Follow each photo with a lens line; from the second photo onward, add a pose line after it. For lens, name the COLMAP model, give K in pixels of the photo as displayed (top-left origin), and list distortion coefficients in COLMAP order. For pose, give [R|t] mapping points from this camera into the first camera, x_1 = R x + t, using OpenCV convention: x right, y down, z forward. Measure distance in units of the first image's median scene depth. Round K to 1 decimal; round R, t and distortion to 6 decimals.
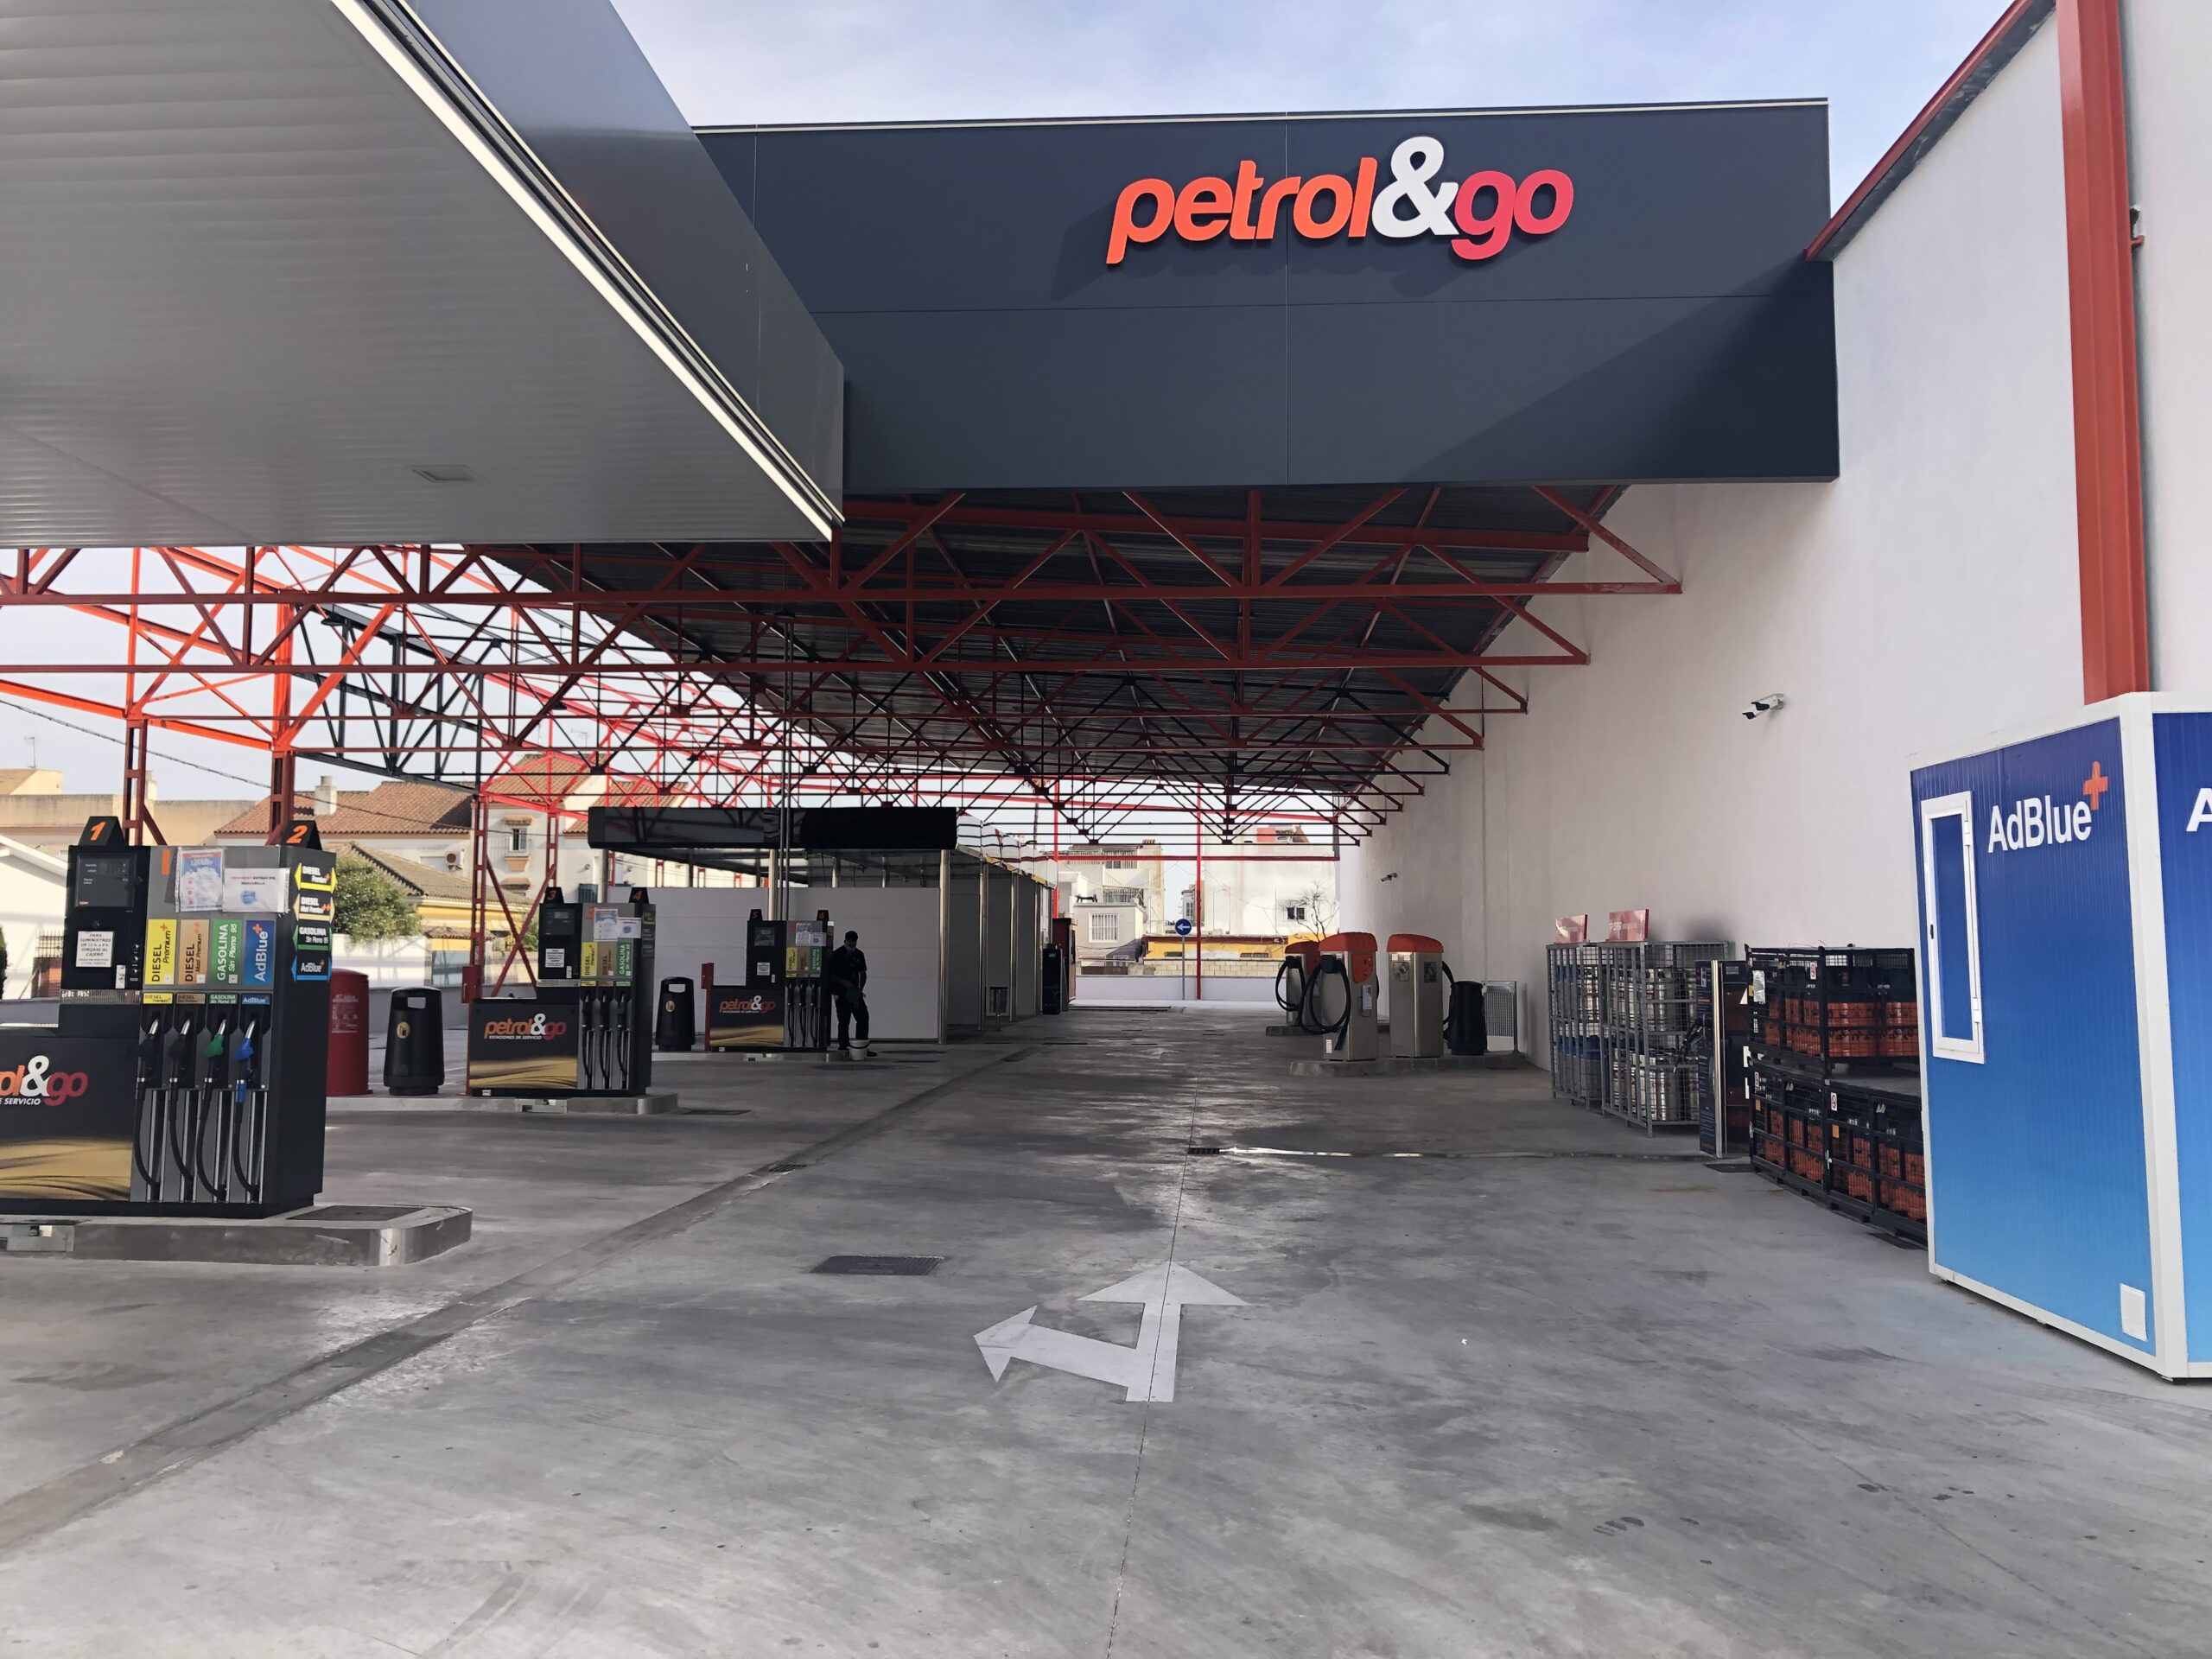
lens RADIAL K [[1830.9, 0, 1106.0], [0, 1830.9, 829.5], [0, 0, 1]] dist [0.030154, -0.017624]
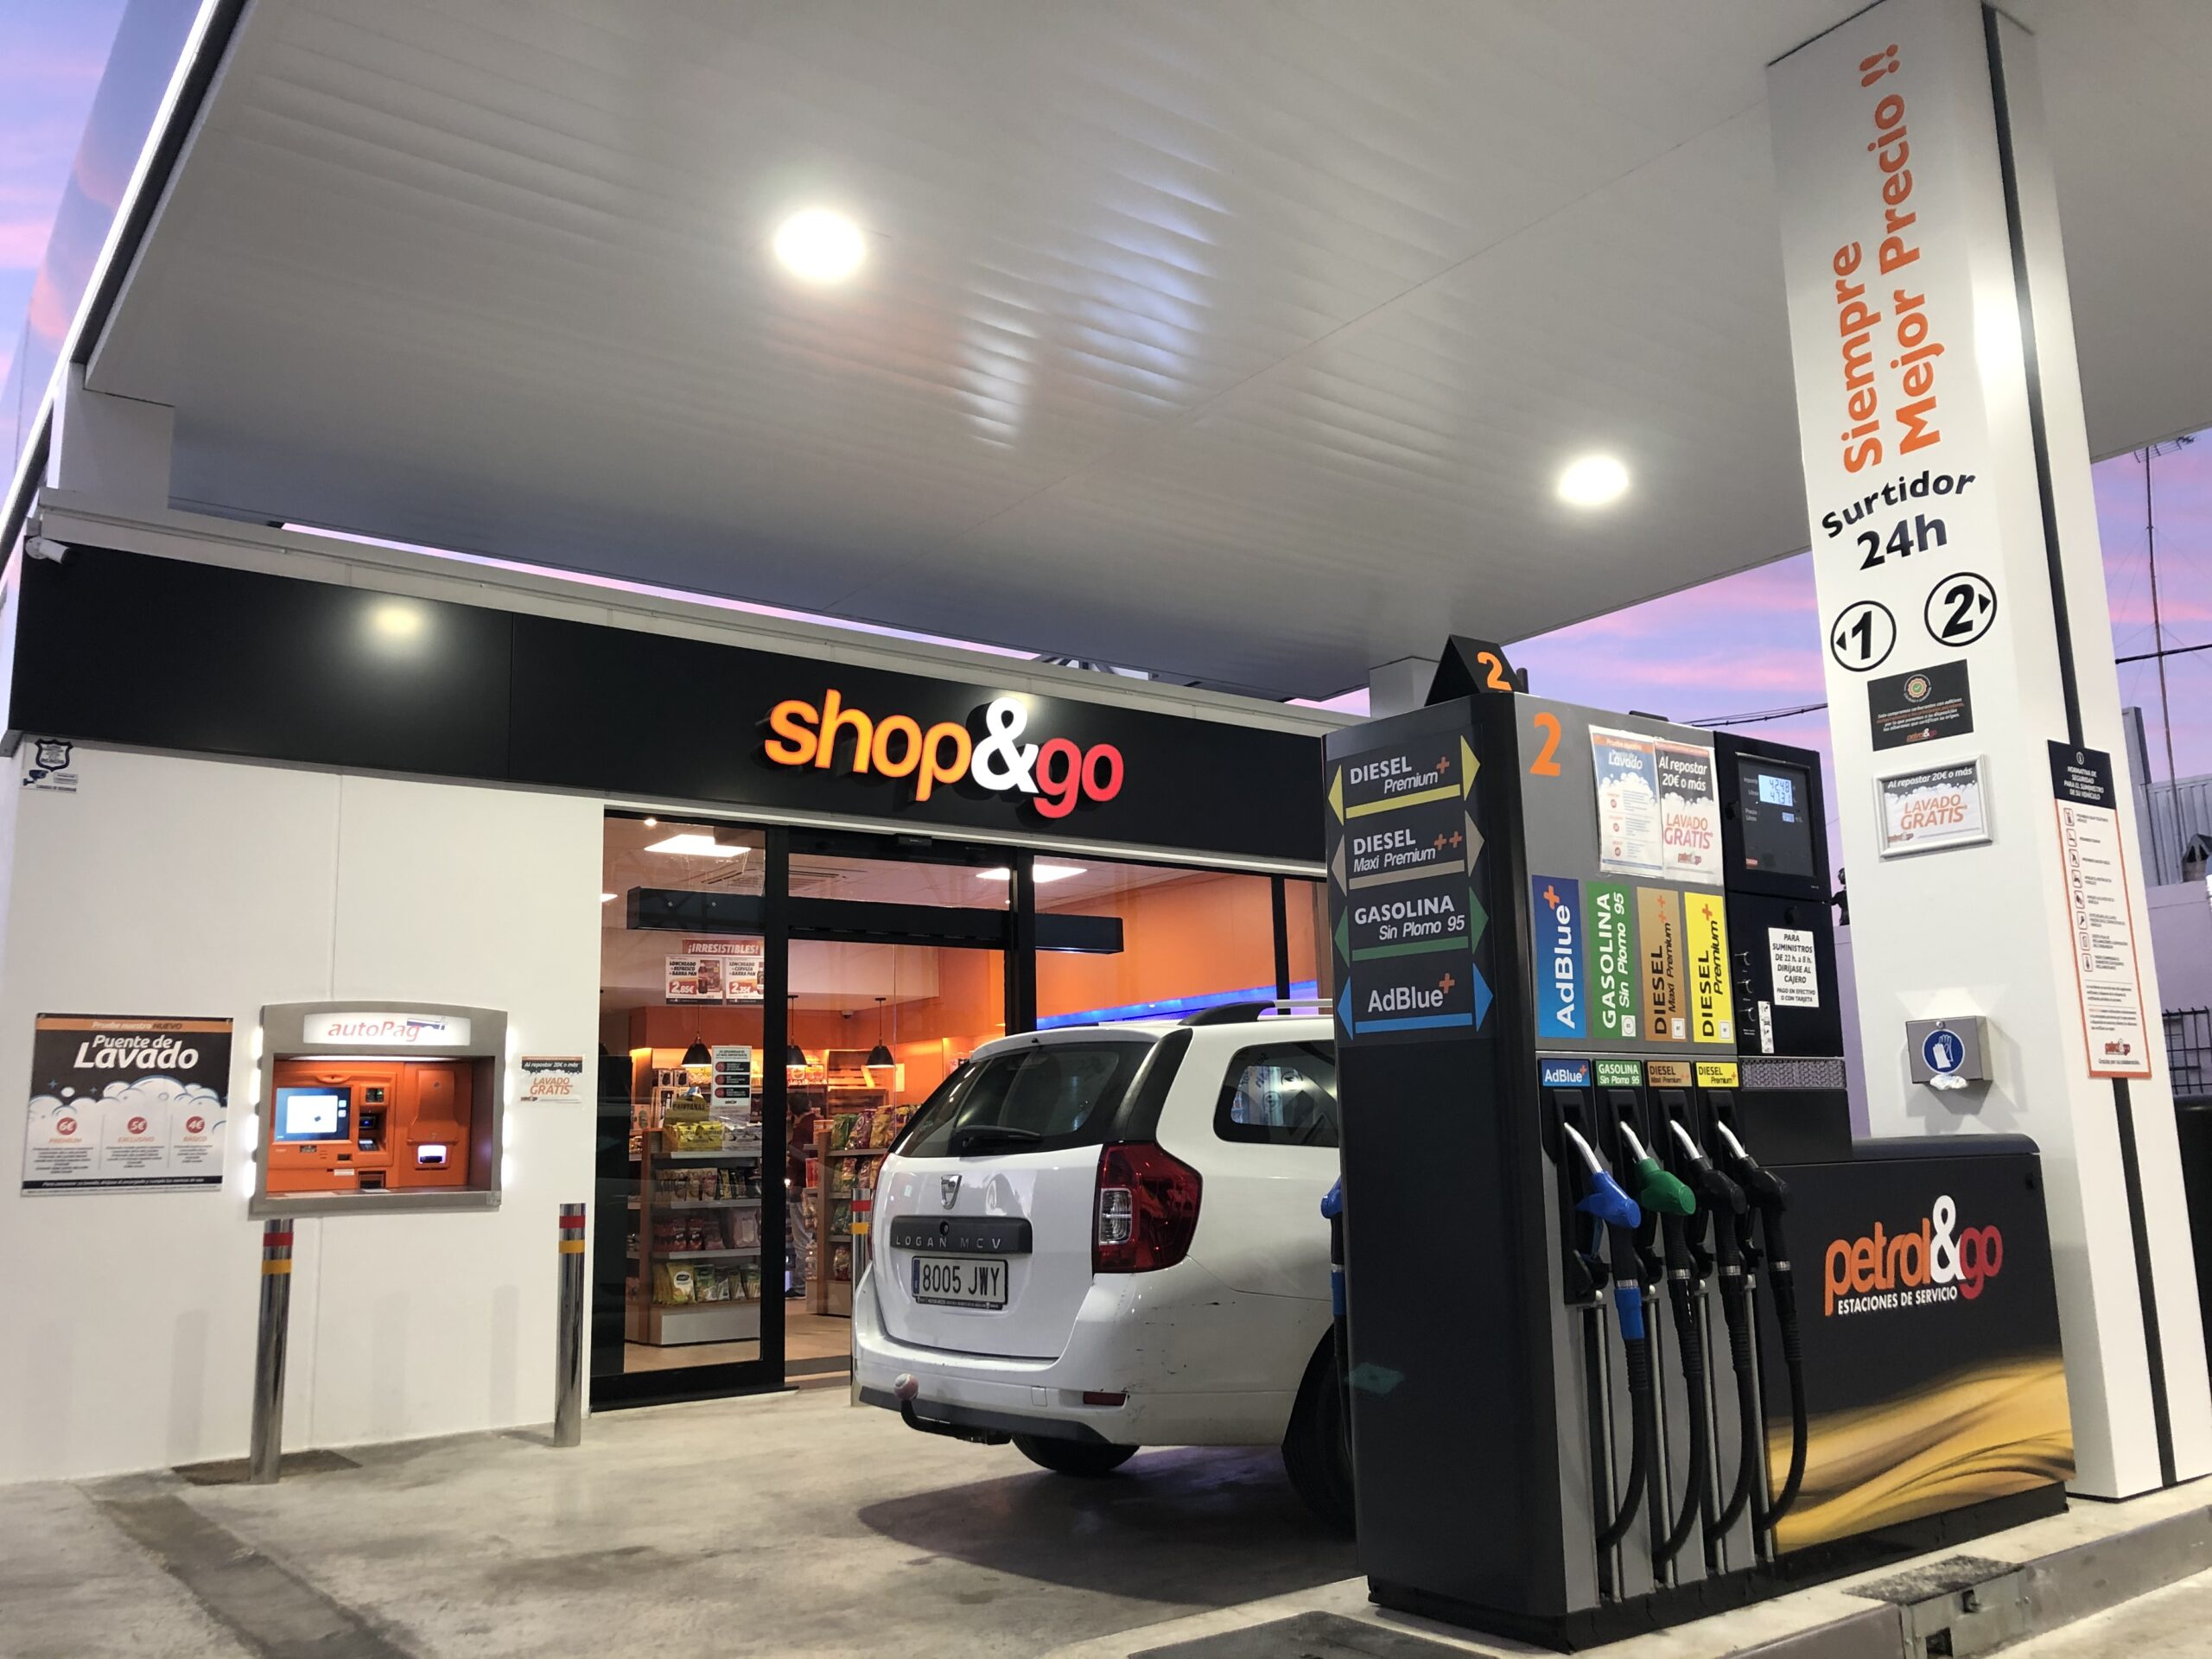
lens RADIAL K [[1830.9, 0, 1106.0], [0, 1830.9, 829.5], [0, 0, 1]] dist [0.030154, -0.017624]
pose [[-0.760034, -0.100440, -0.642075, -0.048427], [0.070901, 0.969273, -0.235549, 0.057739], [0.646005, -0.224549, -0.729559, 0.557577]]
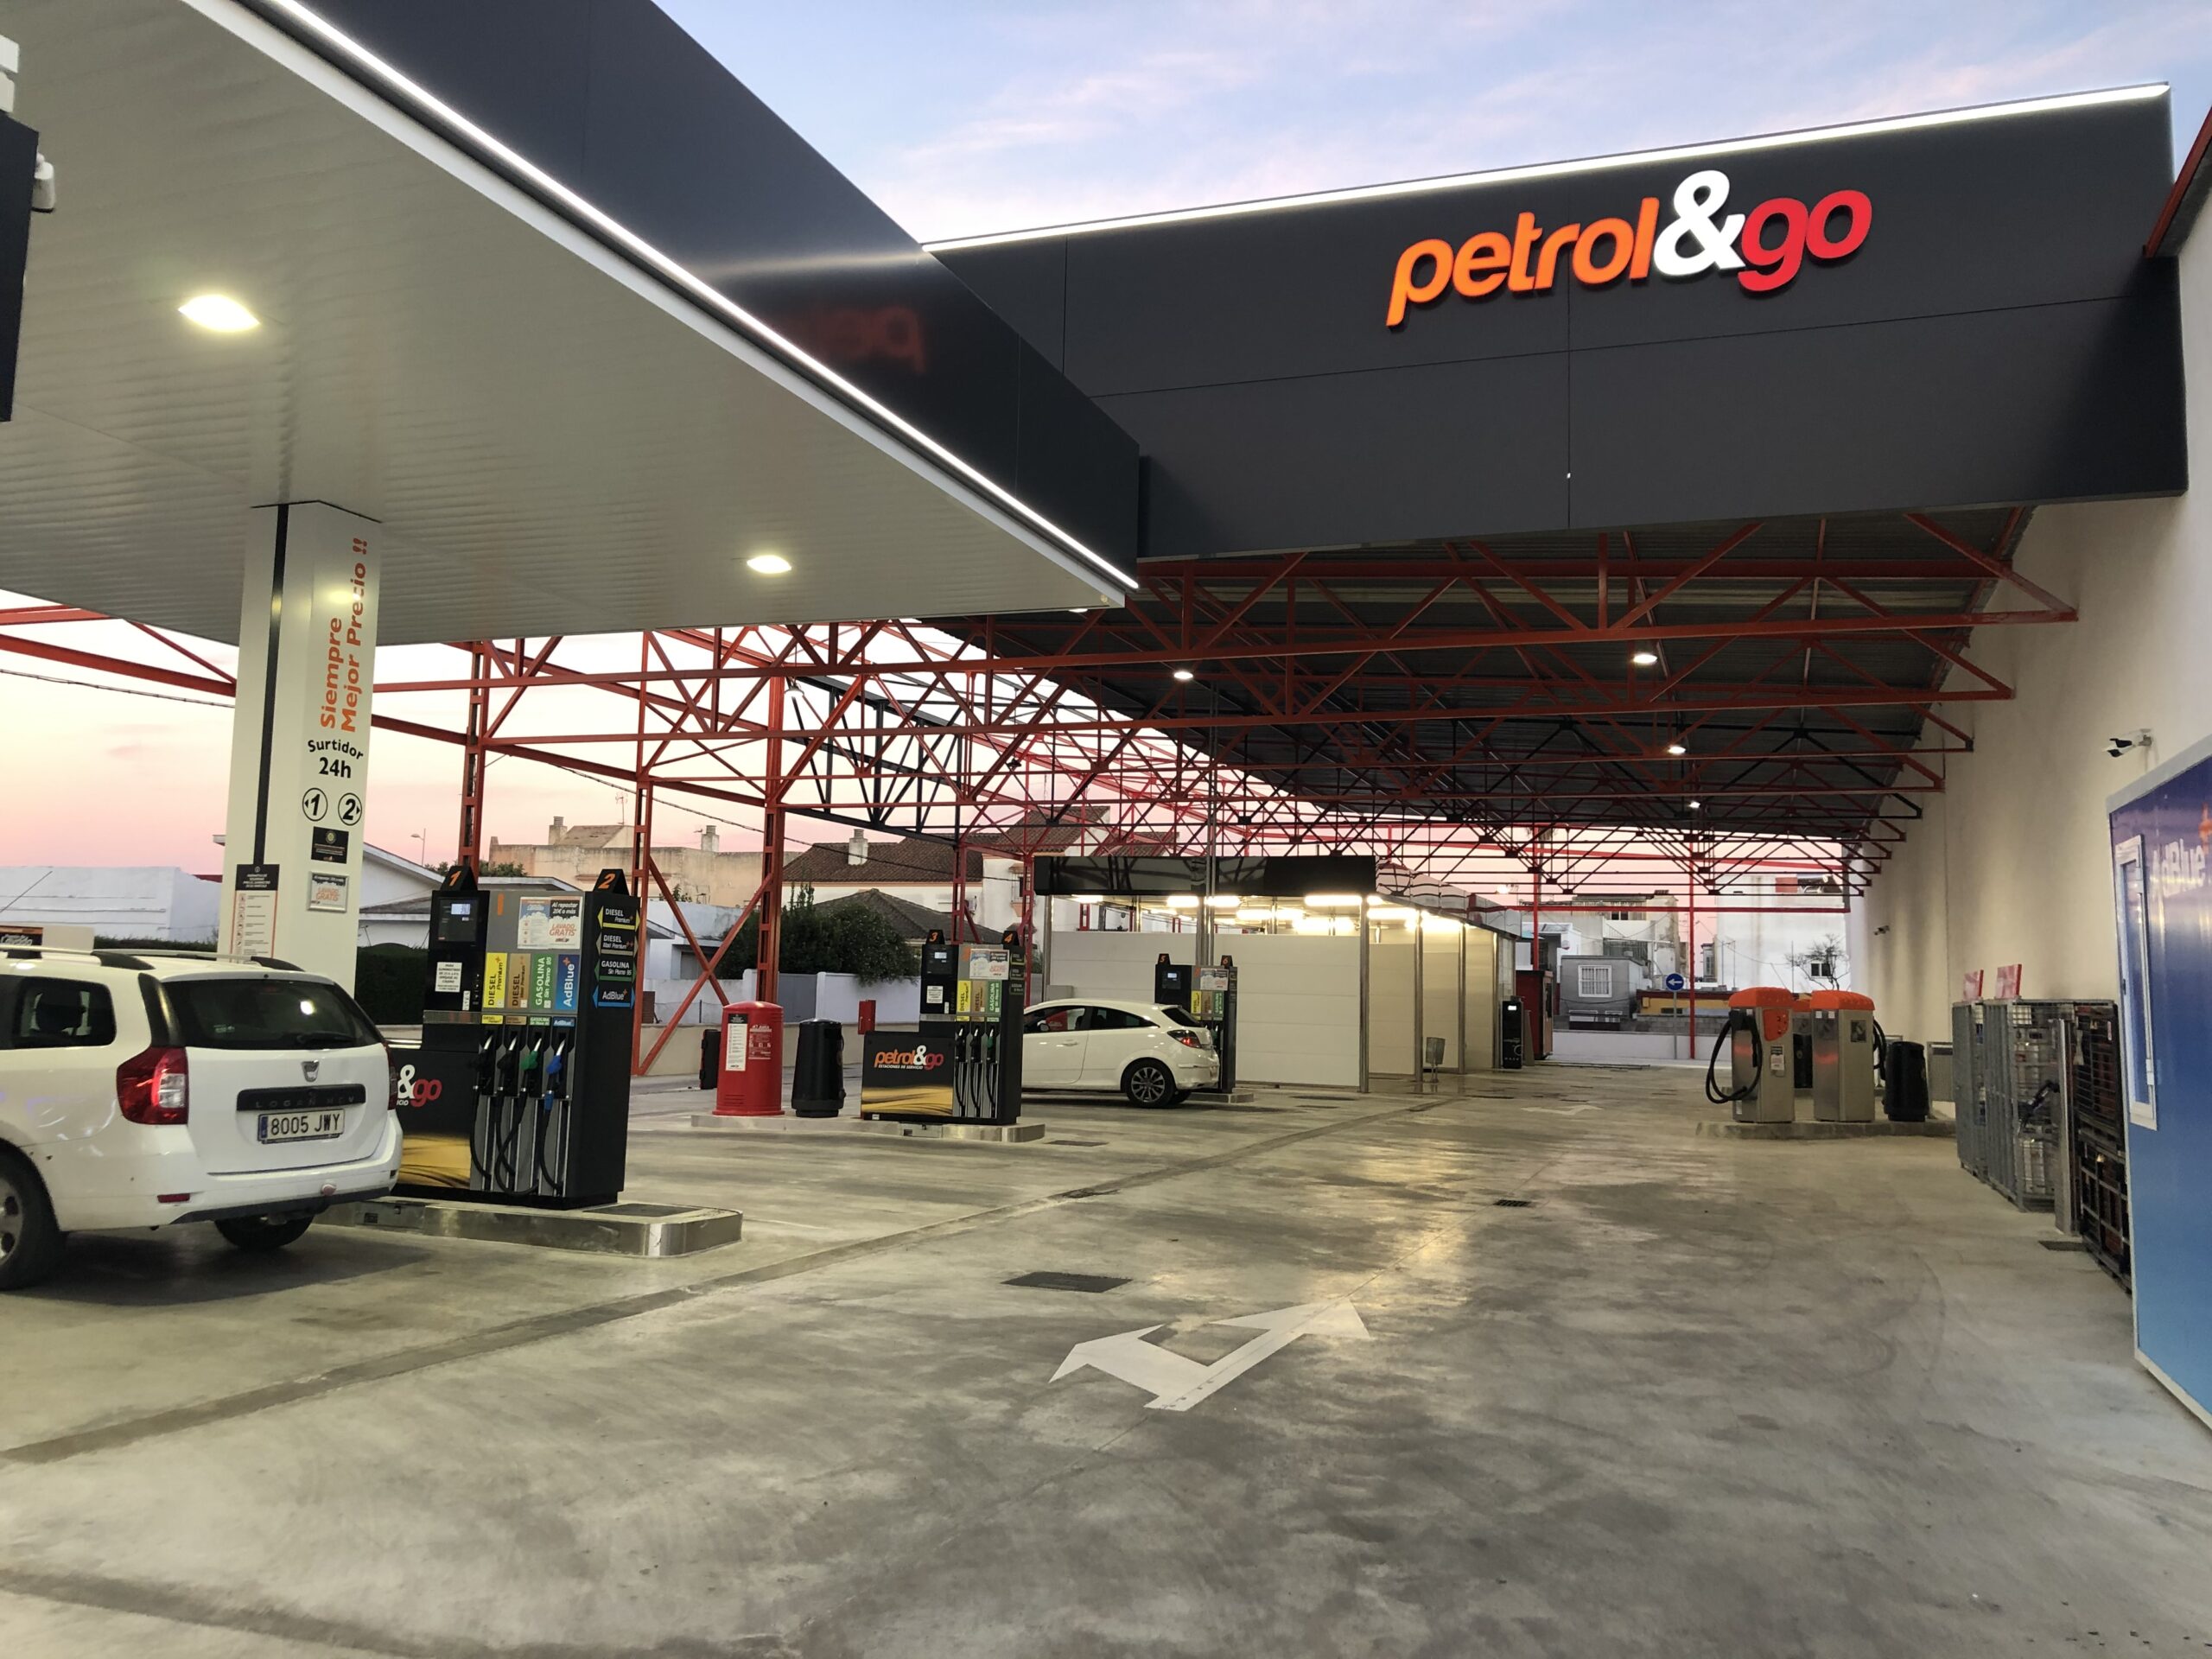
lens RADIAL K [[1819.7, 0, 1115.5], [0, 1819.7, 810.6], [0, 0, 1]] dist [0.022995, -0.008183]
pose [[0.961107, -0.009698, -0.276007, 0.087937], [-0.000650, 0.999301, -0.037373, 0.001004], [0.276177, 0.036099, 0.960429, -0.008887]]
